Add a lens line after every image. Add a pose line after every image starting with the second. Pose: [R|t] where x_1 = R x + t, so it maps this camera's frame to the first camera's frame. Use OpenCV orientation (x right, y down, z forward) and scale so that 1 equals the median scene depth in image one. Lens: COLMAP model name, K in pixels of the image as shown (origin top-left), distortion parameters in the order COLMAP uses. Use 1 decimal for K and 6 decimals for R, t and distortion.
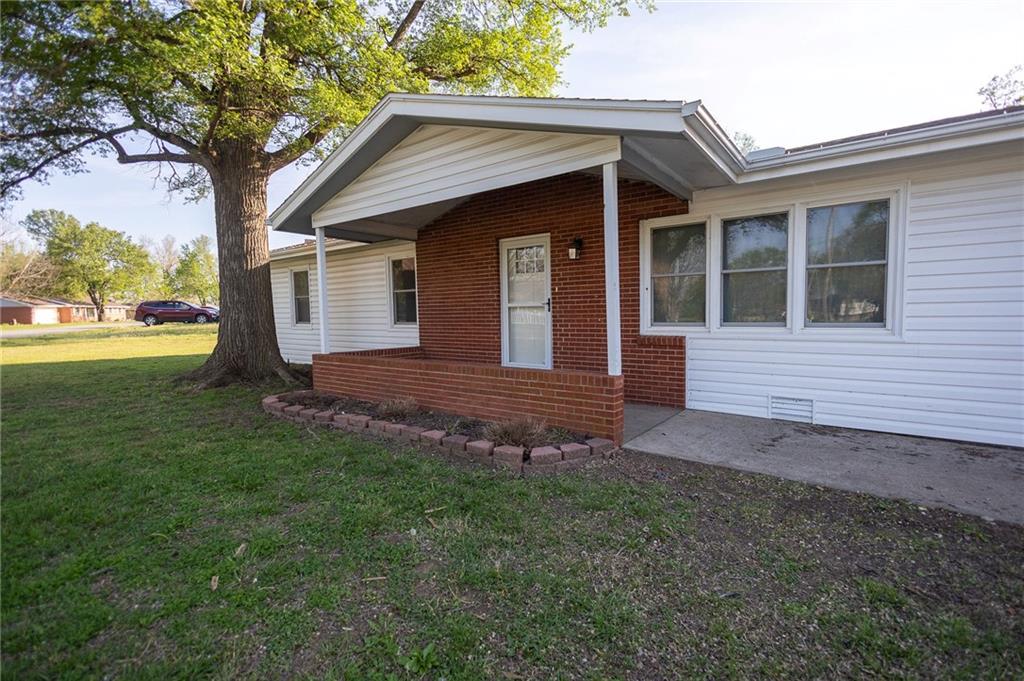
lens RADIAL K [[469.8, 0, 512.0], [0, 469.8, 340.5], [0, 0, 1]] dist [0.002401, 0.001002]
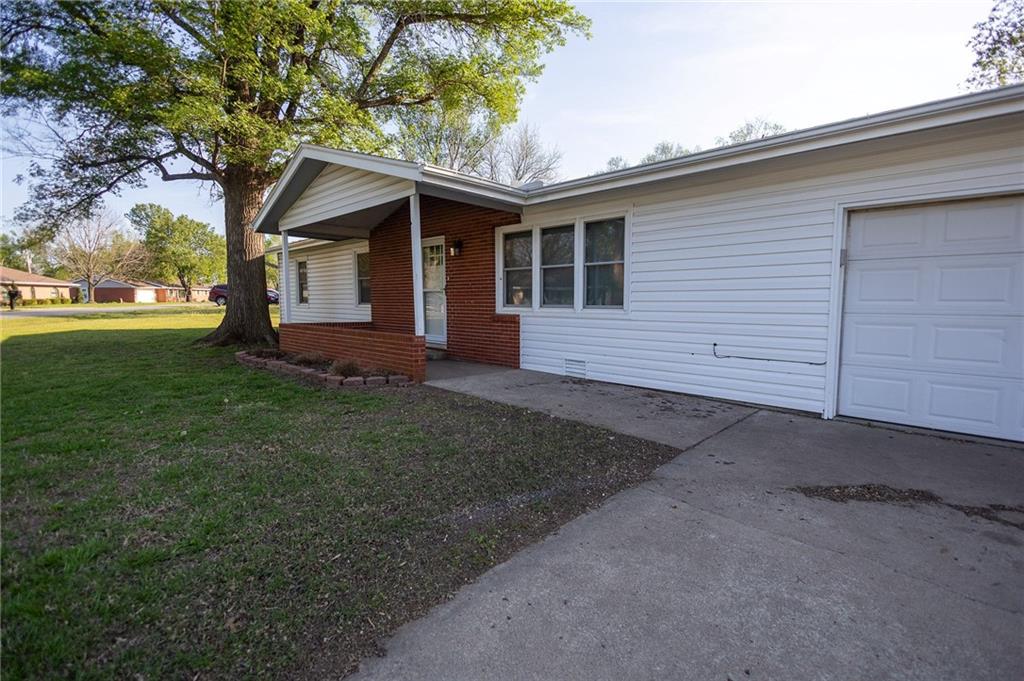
lens RADIAL K [[469.8, 0, 512.0], [0, 469.8, 340.5], [0, 0, 1]] dist [0.002401, 0.001002]
pose [[0.991528, 0.030867, -0.126169, 0.356330], [-0.027972, 0.999305, 0.024650, 0.022251], [0.126842, -0.020912, 0.991702, -0.232554]]
